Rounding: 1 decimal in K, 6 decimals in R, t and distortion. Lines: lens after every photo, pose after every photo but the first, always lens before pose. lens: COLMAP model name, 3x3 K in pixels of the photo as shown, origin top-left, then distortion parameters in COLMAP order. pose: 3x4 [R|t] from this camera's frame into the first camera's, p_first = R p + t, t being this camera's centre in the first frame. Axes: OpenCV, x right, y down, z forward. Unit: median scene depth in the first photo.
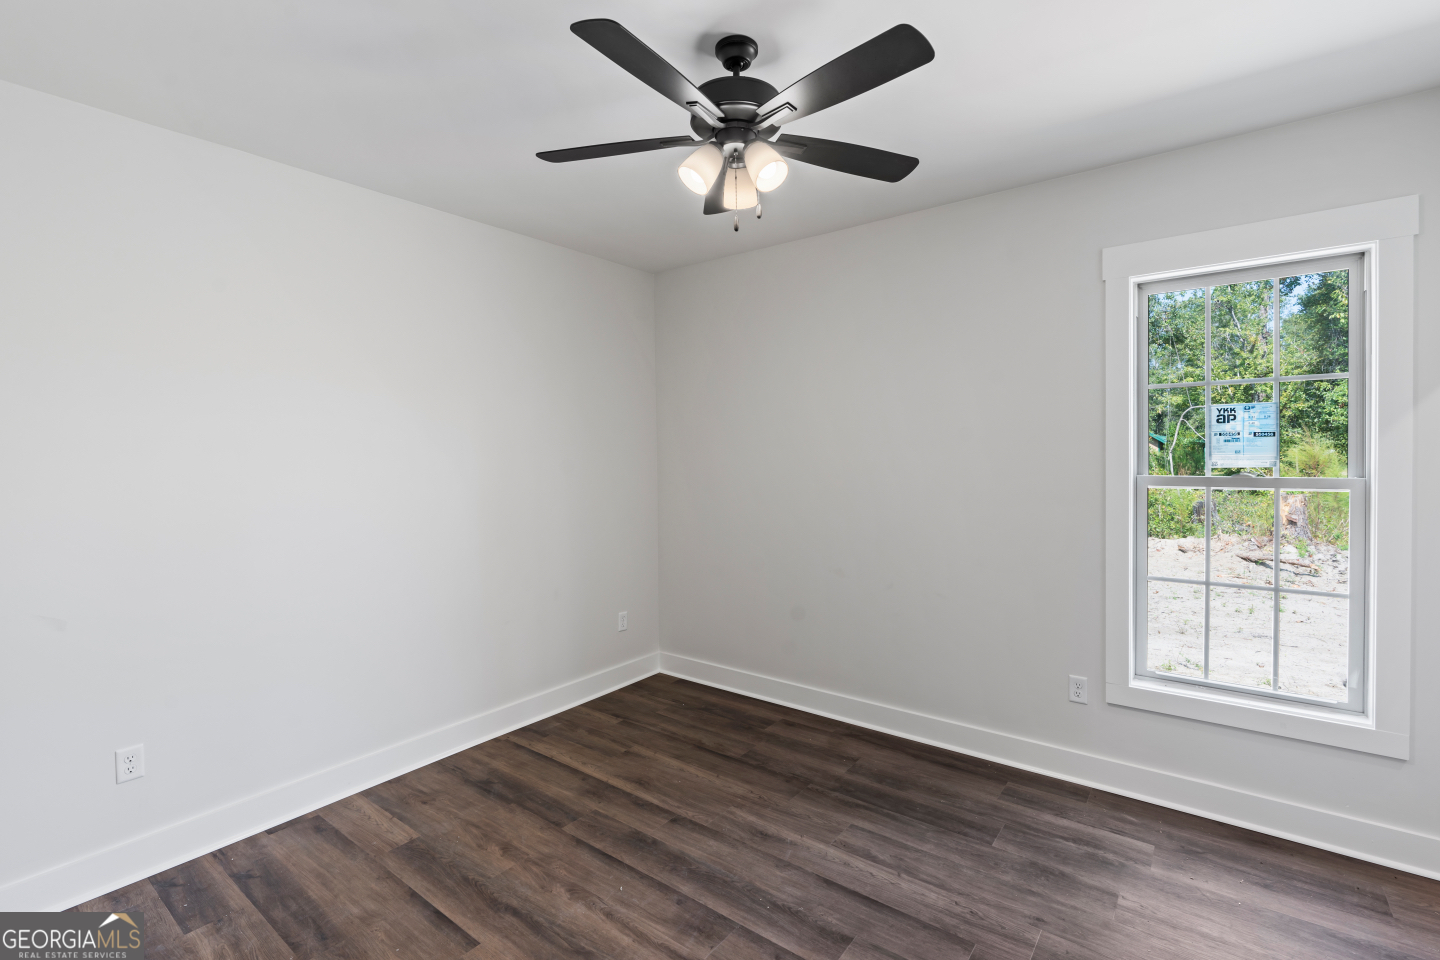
lens RADIAL K [[650.2, 0, 718.4], [0, 650.2, 470.6], [0, 0, 1]] dist [-0.008616, 0.001779]
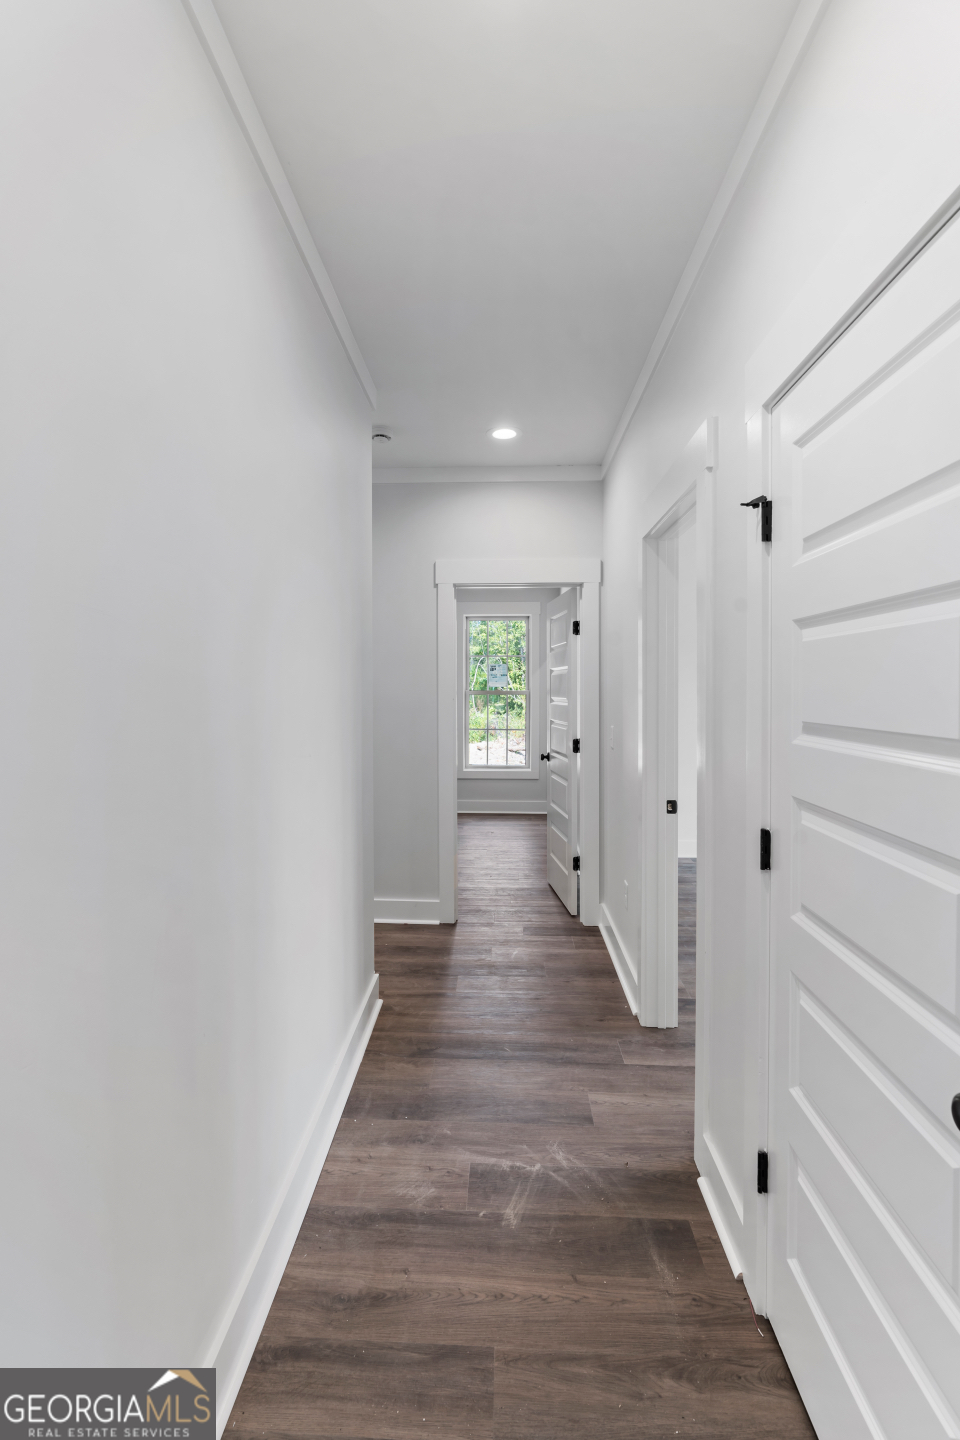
lens RADIAL K [[650.2, 0, 477.1], [0, 650.2, 714.4], [0, 0, 1]] dist [-0.008616, 0.001779]
pose [[0.814776, -0.011231, 0.579667, -0.113614], [0.002491, 0.999871, 0.015871, 0.008778], [-0.579770, -0.011487, 0.814699, -0.157942]]
